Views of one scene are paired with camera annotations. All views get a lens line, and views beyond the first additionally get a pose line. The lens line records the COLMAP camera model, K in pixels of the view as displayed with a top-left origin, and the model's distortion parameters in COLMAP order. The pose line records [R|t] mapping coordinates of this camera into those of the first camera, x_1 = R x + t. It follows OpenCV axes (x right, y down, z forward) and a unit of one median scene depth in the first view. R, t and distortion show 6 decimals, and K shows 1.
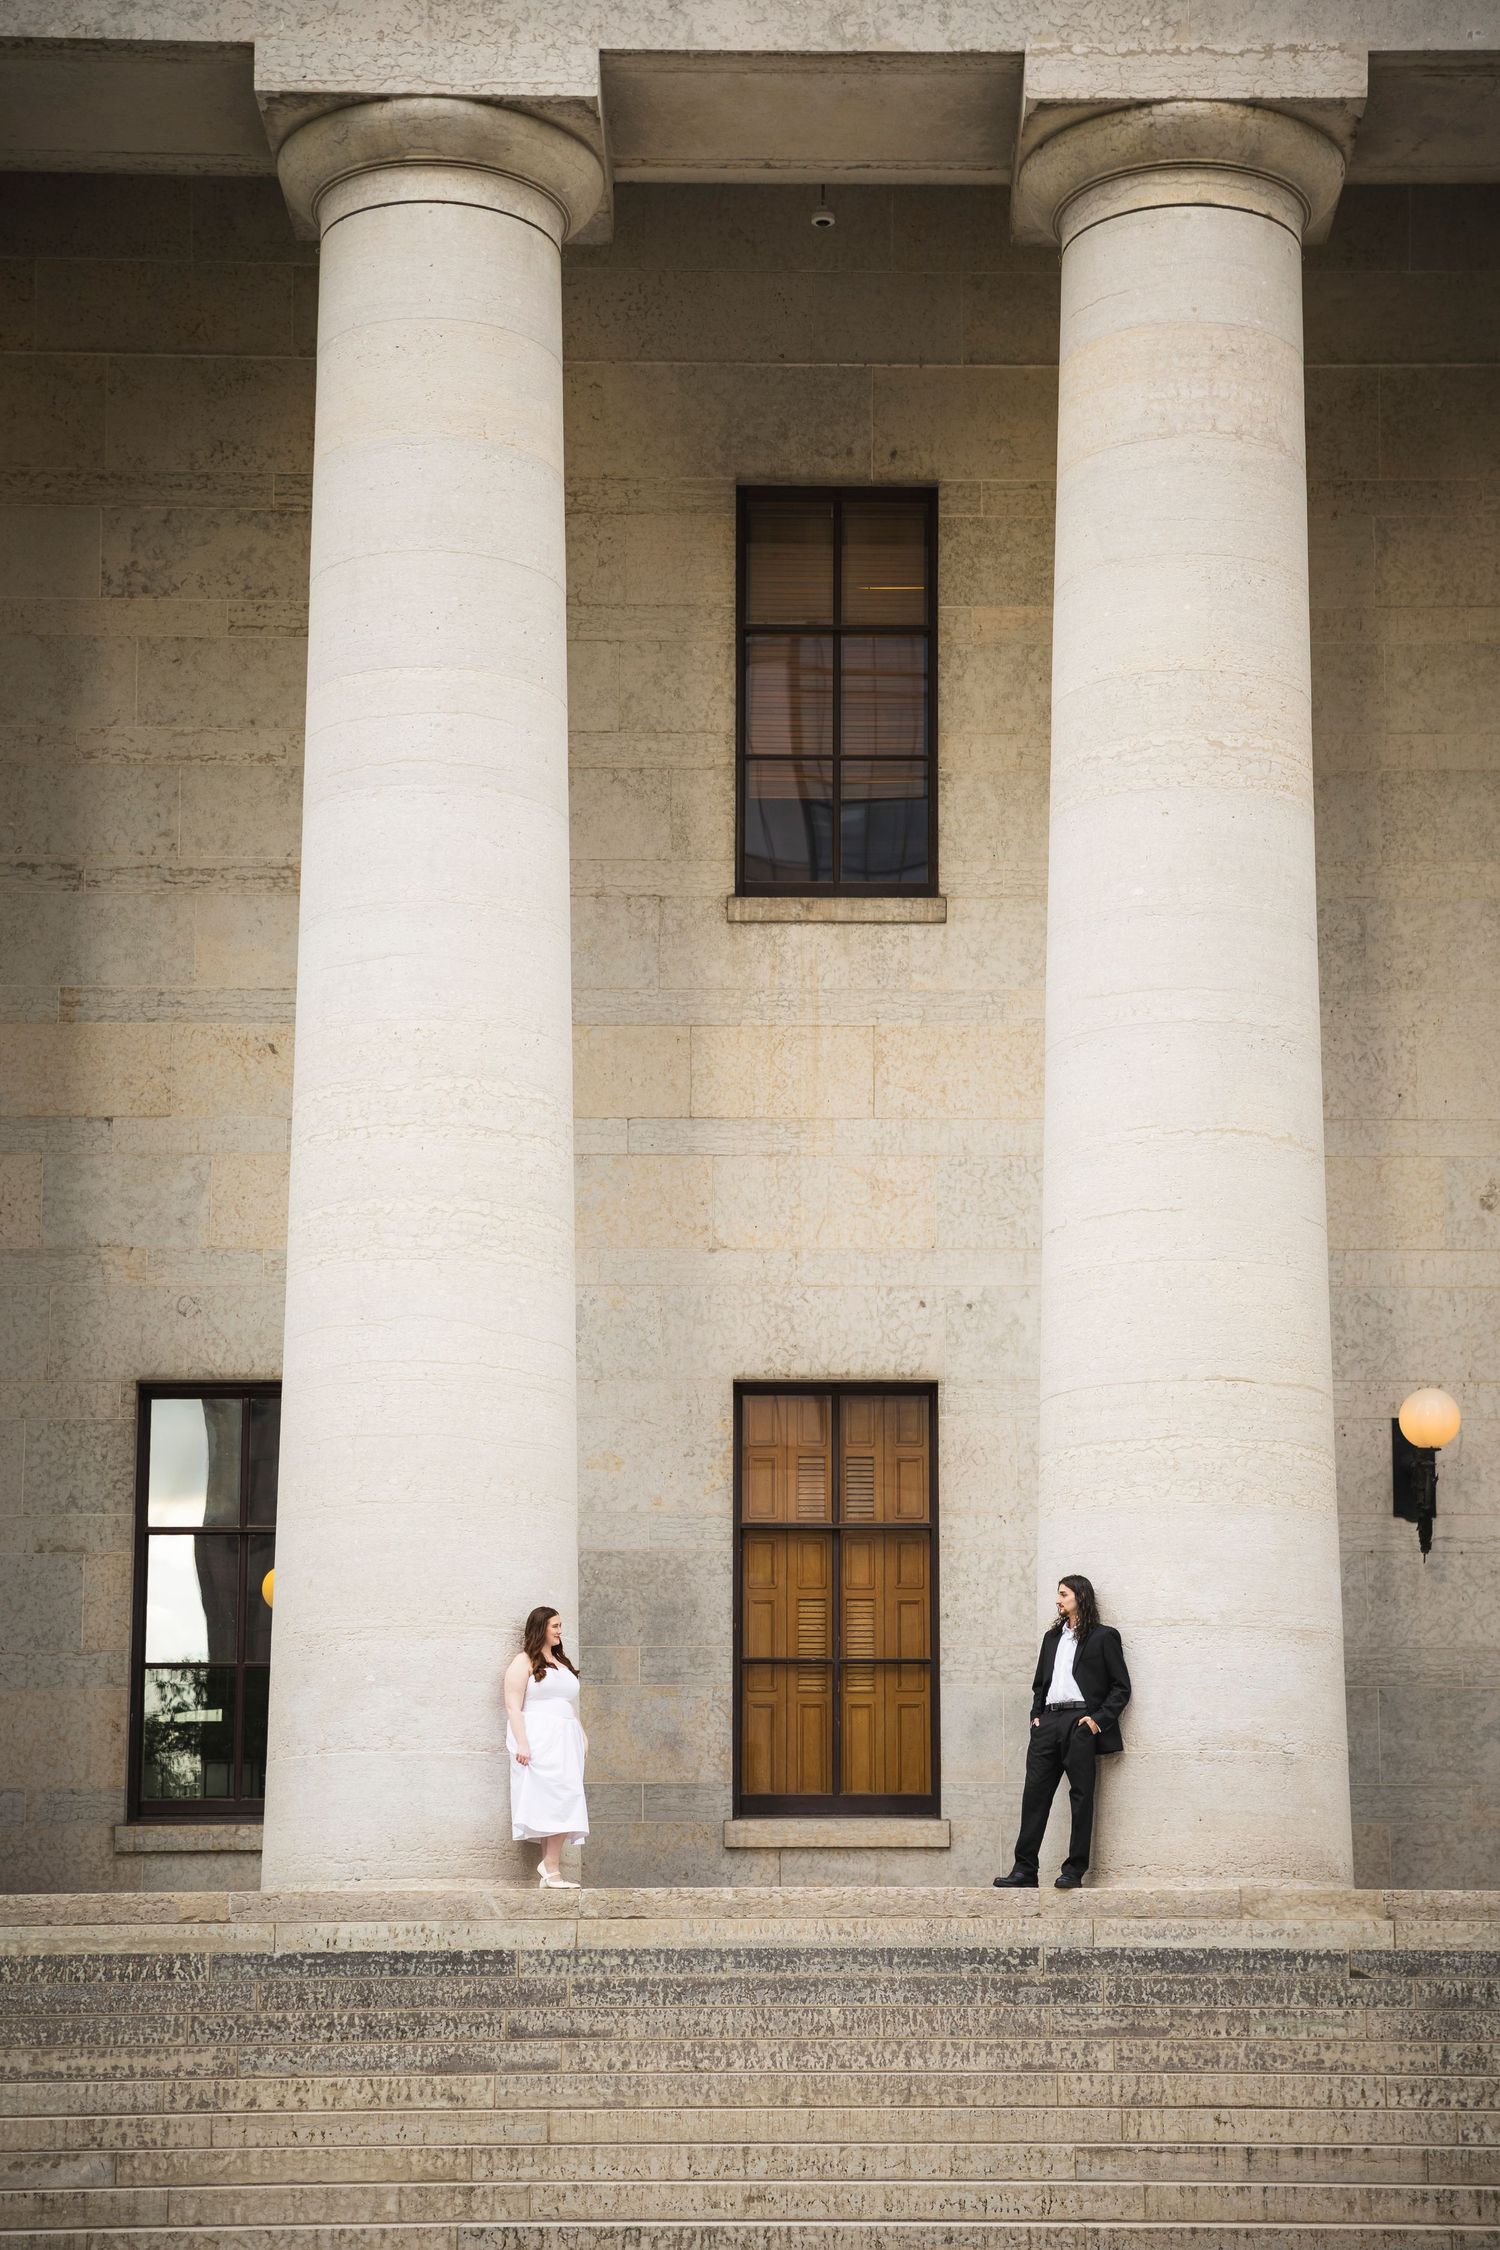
lens RADIAL K [[4450.6, 0, 835.0], [0, 4450.6, 1302.5], [0, 0, 1]] dist [0.254272, 0.088454]
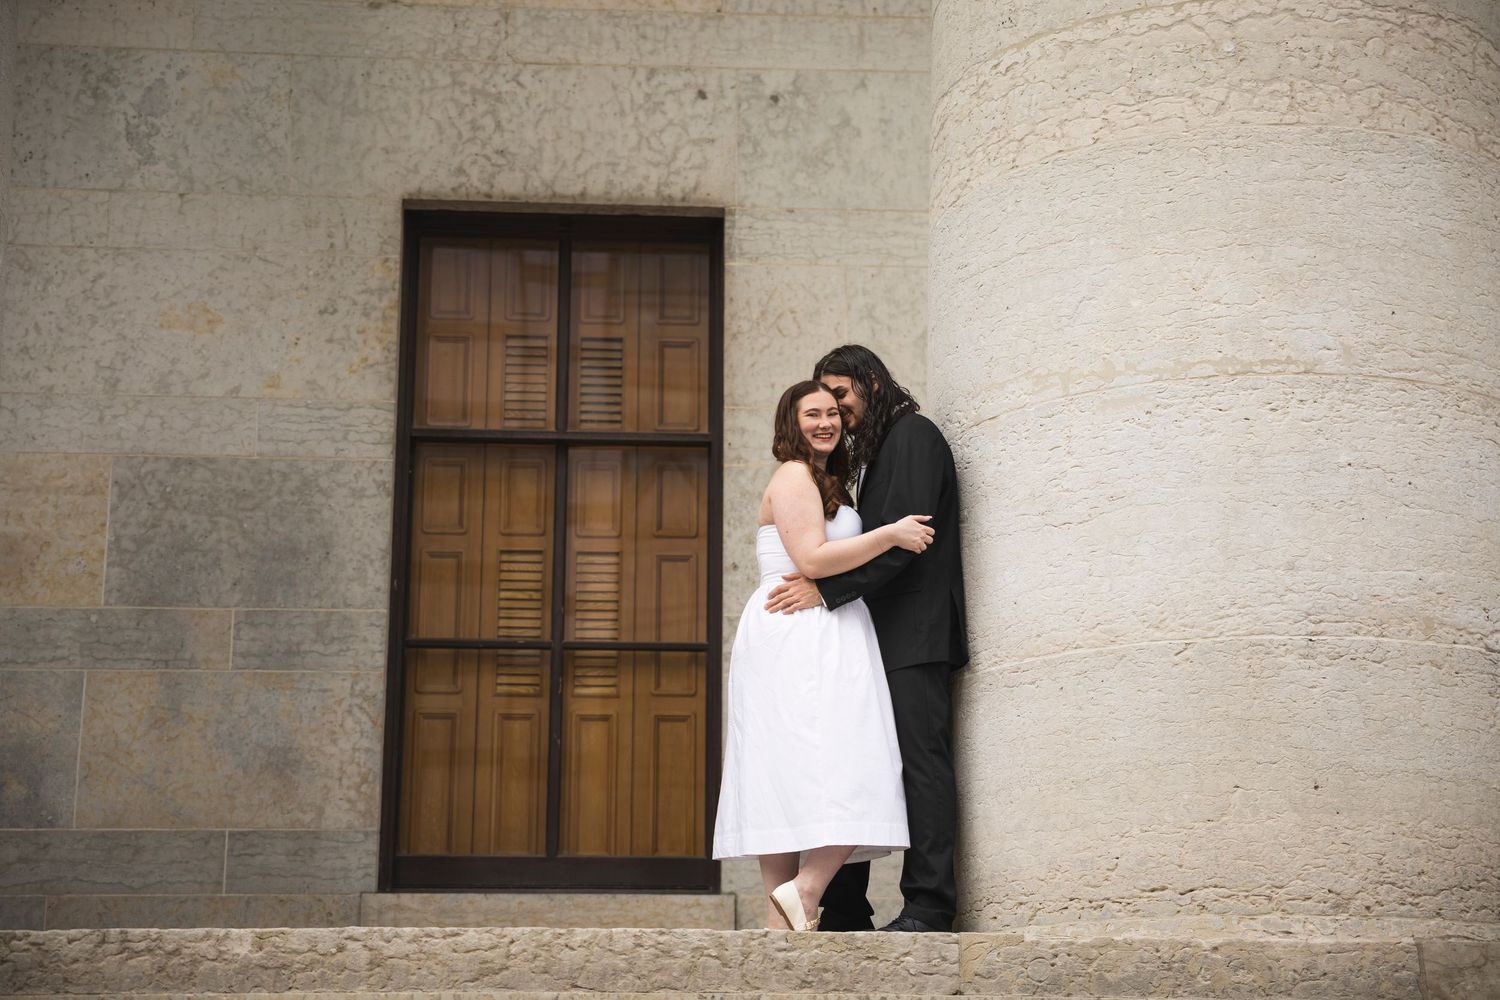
lens RADIAL K [[2932.2, 0, 747.3], [0, 2932.2, 428.9], [0, 0, 1]] dist [0.253496, -0.239583]
pose [[0.999152, 0.015477, 0.038153, 0.010782], [-0.011567, 0.994855, -0.100651, 0.091690], [-0.039515, 0.100124, 0.994190, 0.583658]]
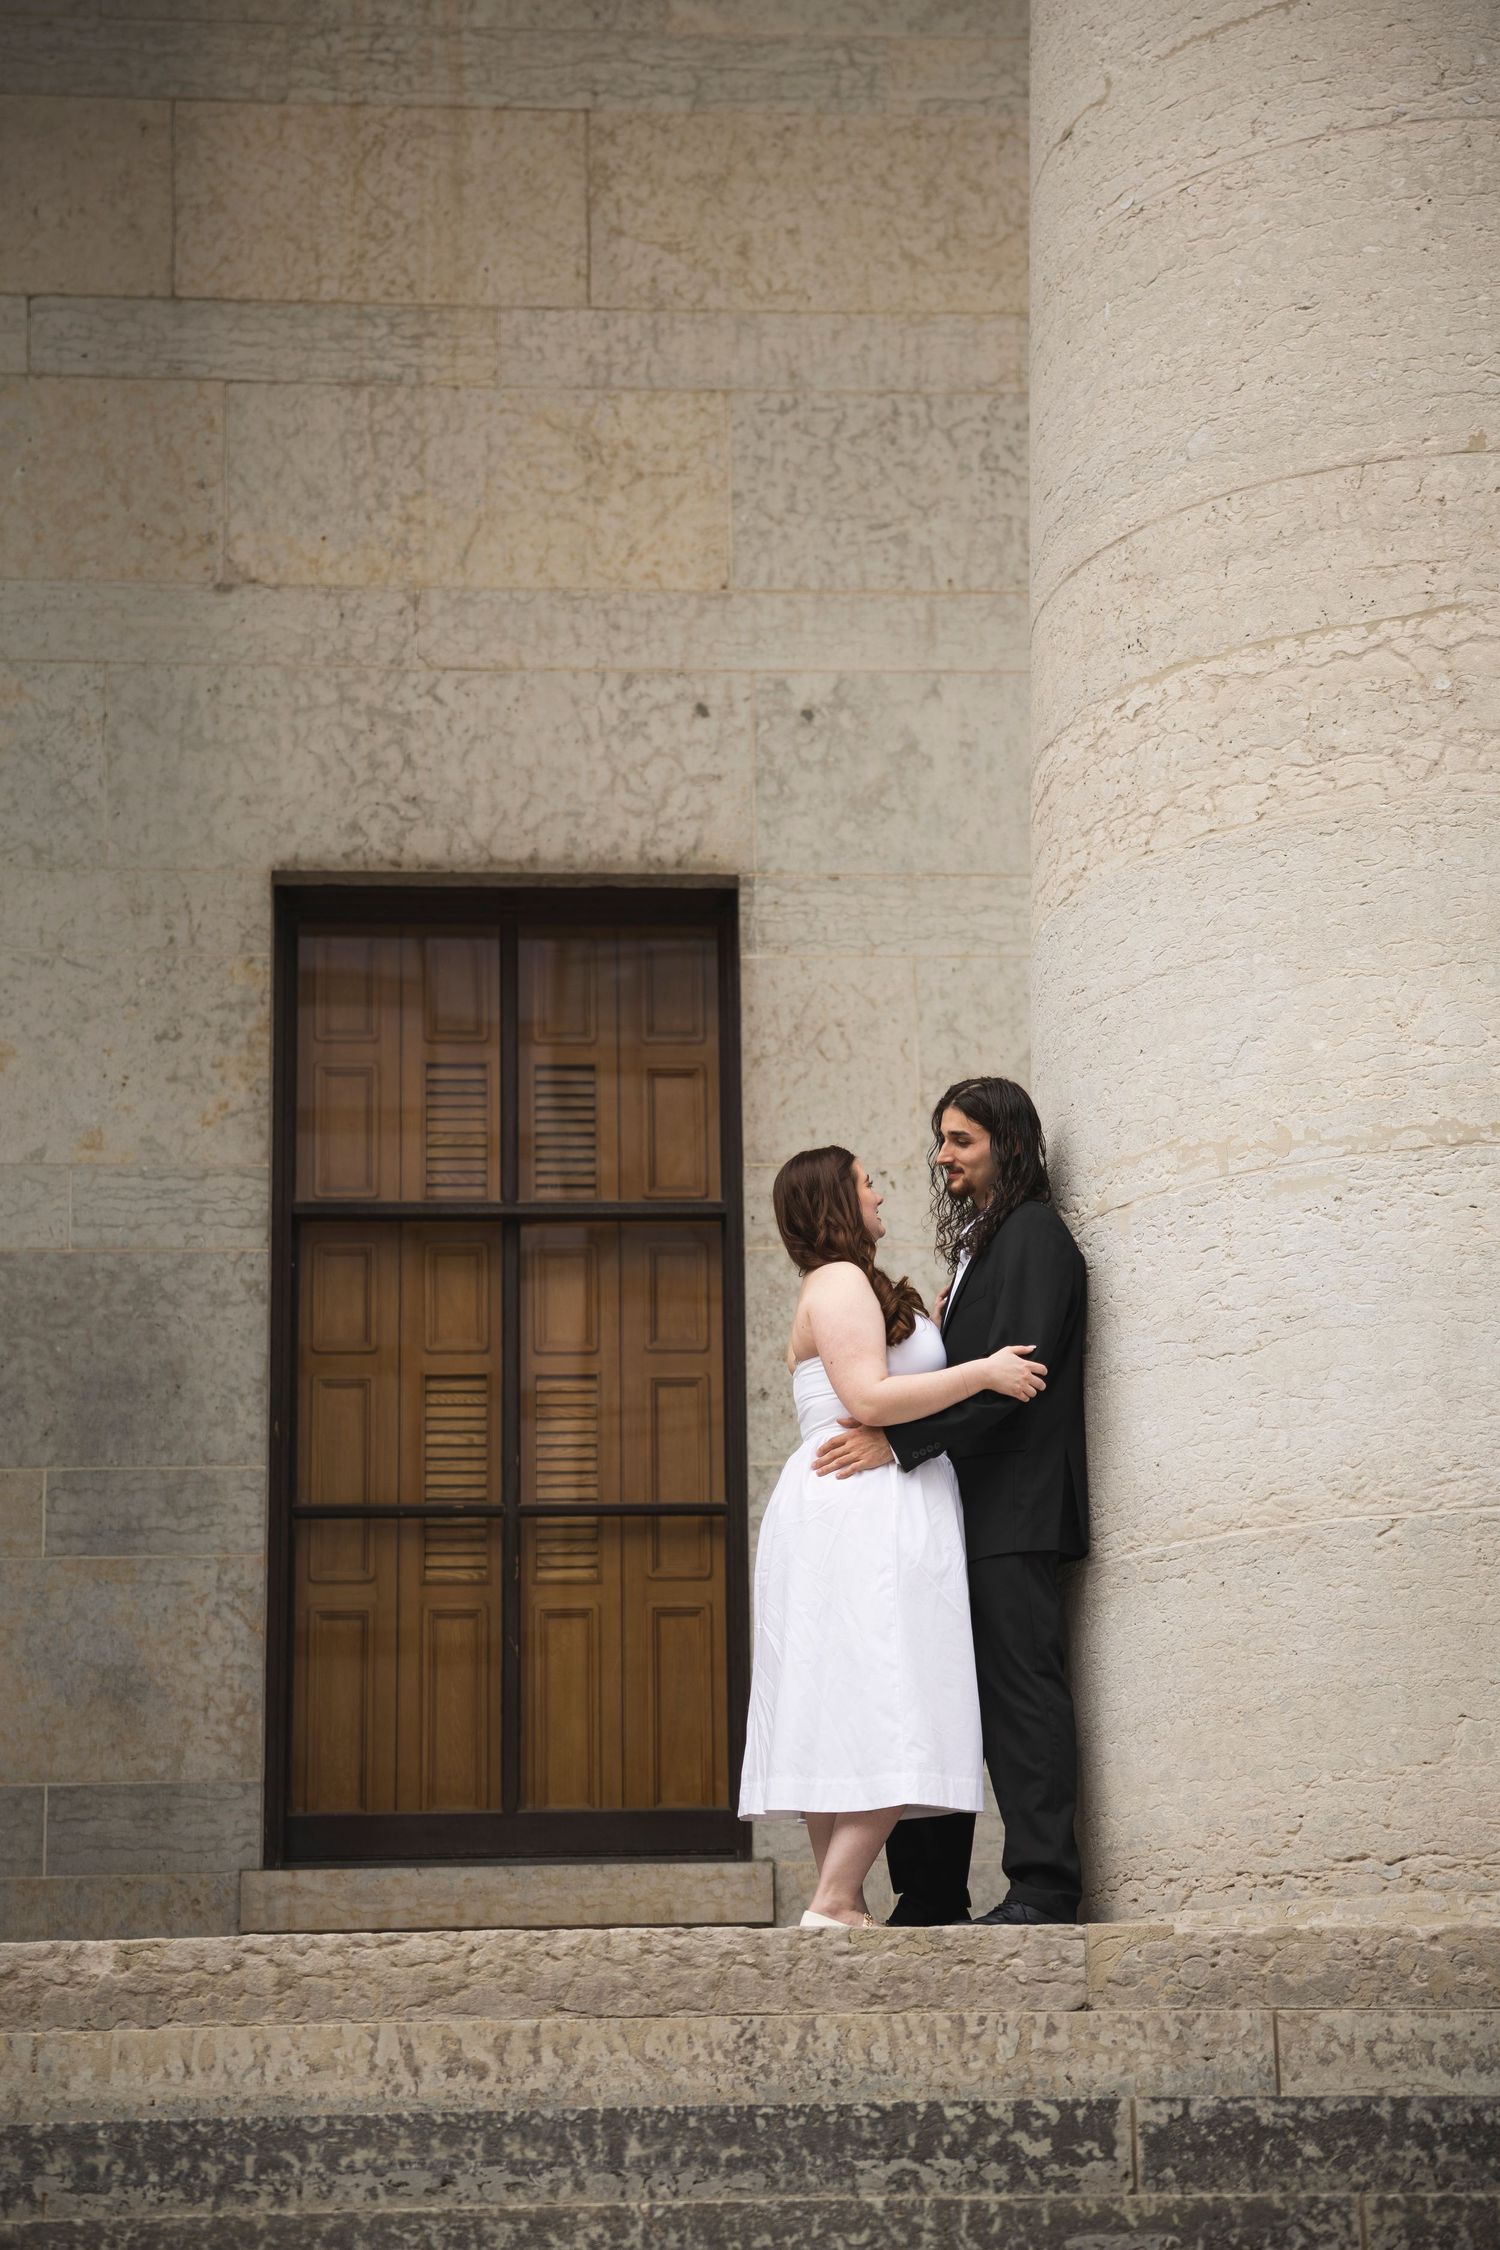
lens RADIAL K [[4450.6, 0, 835.0], [0, 4450.6, 1302.5], [0, 0, 1]] dist [0.254272, 0.088454]
pose [[0.998614, -0.005378, 0.052357, 0.009261], [0.008608, 0.998059, -0.061674, 0.087491], [-0.051924, 0.062039, 0.996722, 0.559895]]
